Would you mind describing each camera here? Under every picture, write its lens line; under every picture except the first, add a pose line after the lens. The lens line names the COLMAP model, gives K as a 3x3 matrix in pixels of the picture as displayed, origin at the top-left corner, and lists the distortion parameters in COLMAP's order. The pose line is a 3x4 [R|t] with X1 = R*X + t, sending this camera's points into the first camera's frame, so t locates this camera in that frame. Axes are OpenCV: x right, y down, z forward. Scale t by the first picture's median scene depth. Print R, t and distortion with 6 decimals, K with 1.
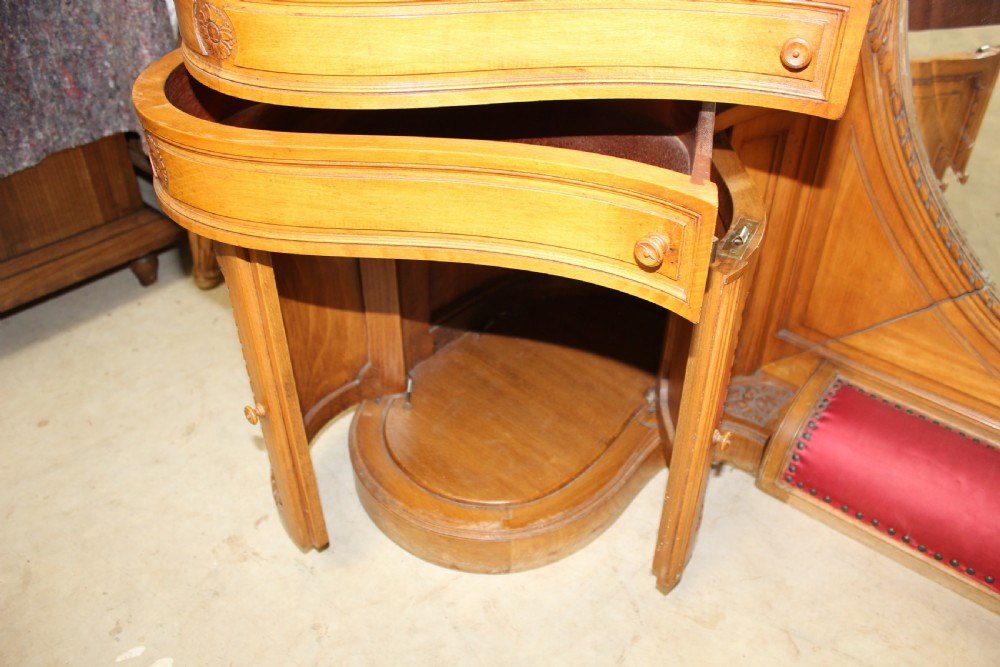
lens RADIAL K [[822.7, 0, 505.1], [0, 822.7, 336.8], [0, 0, 1]] dist [-0.181012, 0.158942]
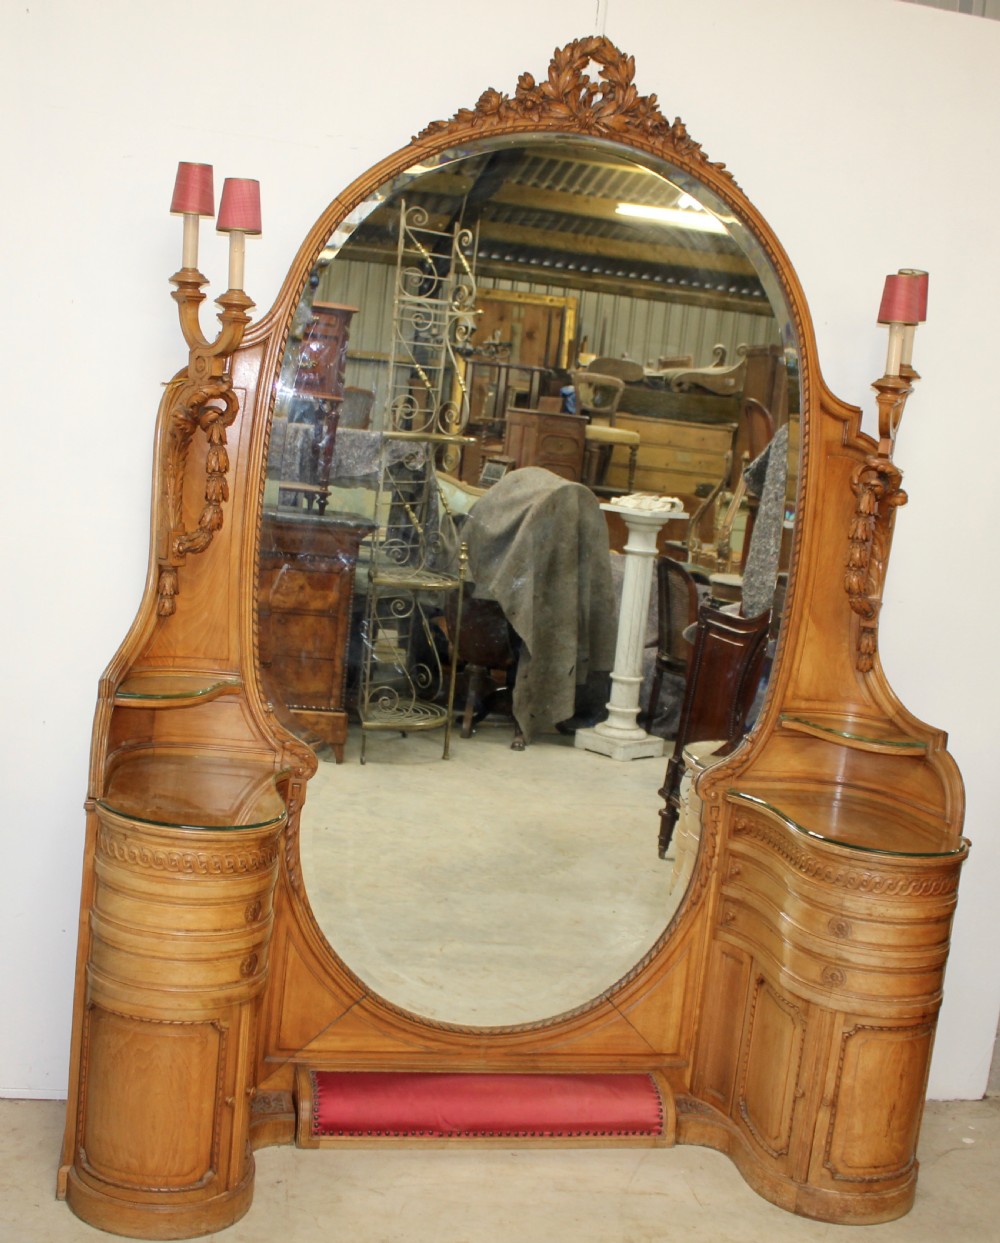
lens RADIAL K [[1561.8, 0, 468.2], [0, 1561.8, 619.5], [0, 0, 1]] dist [-0.144232, 0.044047]
pose [[0.608530, -0.048468, 0.792049, -2.056271], [0.383632, 0.891707, -0.240177, 0.119440], [-0.694635, 0.450011, 0.561224, -1.593725]]
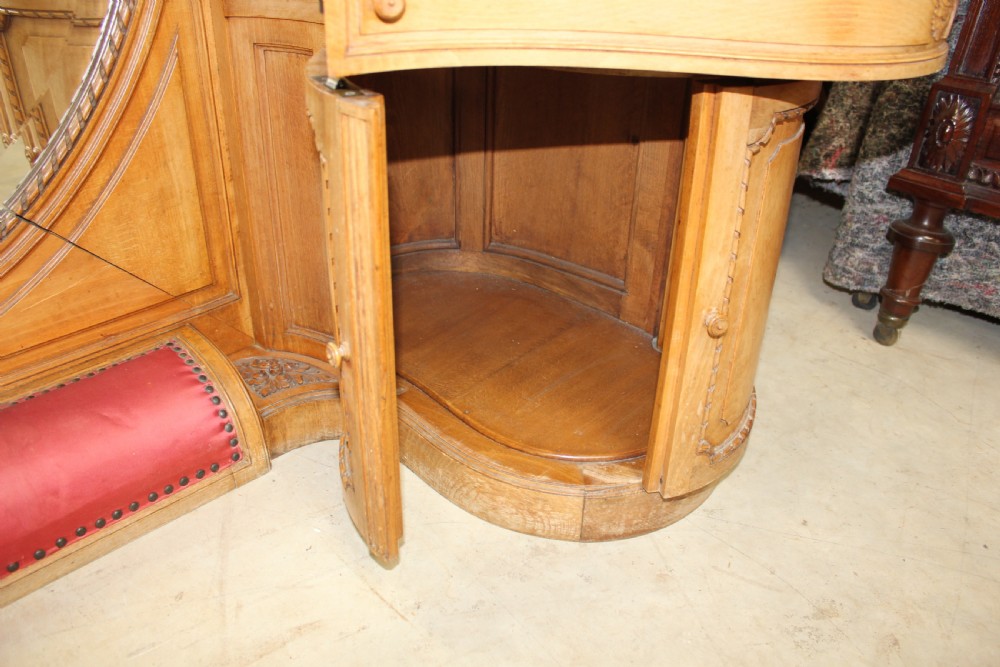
lens RADIAL K [[822.7, 0, 505.1], [0, 822.7, 336.8], [0, 0, 1]] dist [-0.181012, 0.158942]
pose [[0.053512, -0.507469, 0.860007, 0.297239], [0.555423, 0.730848, 0.396696, 0.212494], [-0.829845, 0.456440, 0.320969, 0.040250]]
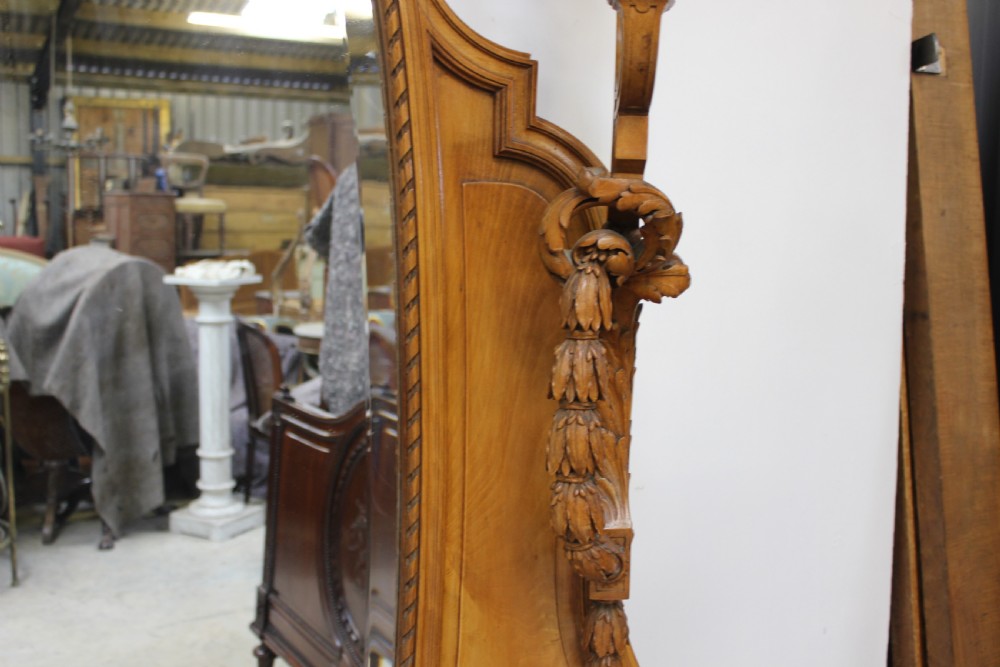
lens RADIAL K [[1038.8, 0, 500.0], [0, 1038.8, 333.5], [0, 0, 1]] dist [-0.062709, 0.009106]
pose [[0.306611, -0.114198, 0.944960, 0.424648], [0.545947, 0.834337, -0.076314, -0.558649], [-0.779700, 0.539296, 0.318163, -0.581202]]
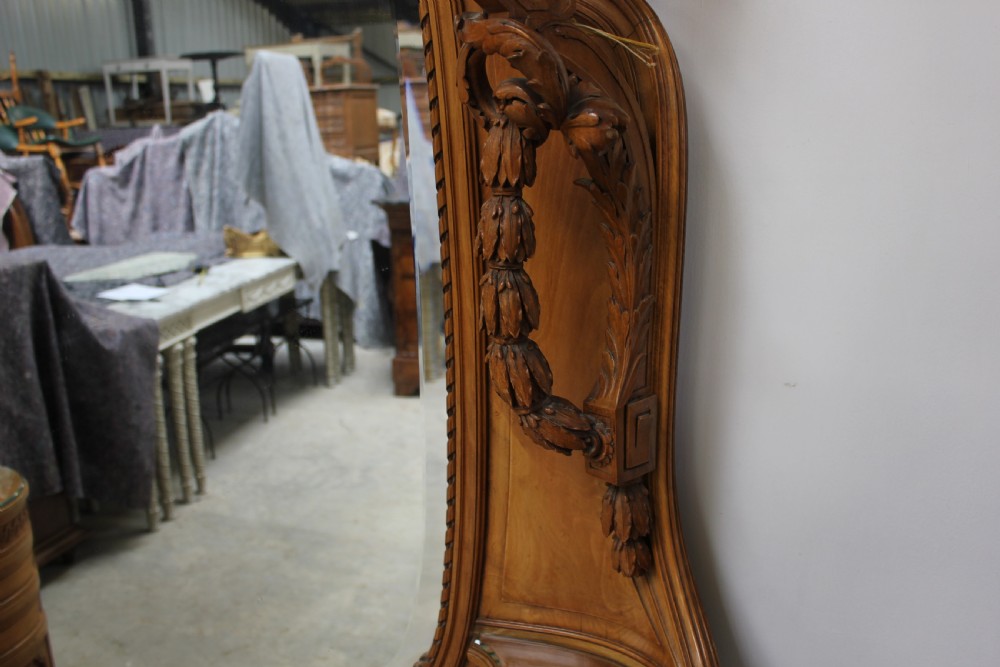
lens RADIAL K [[872.4, 0, 500.0], [0, 872.4, 333.5], [0, 0, 1]] dist [-0.199882, 0.197843]
pose [[0.922364, -0.124979, 0.365549, 0.990547], [0.252243, 0.911515, -0.324827, -0.261554], [-0.292607, 0.391816, 0.872274, -0.912868]]
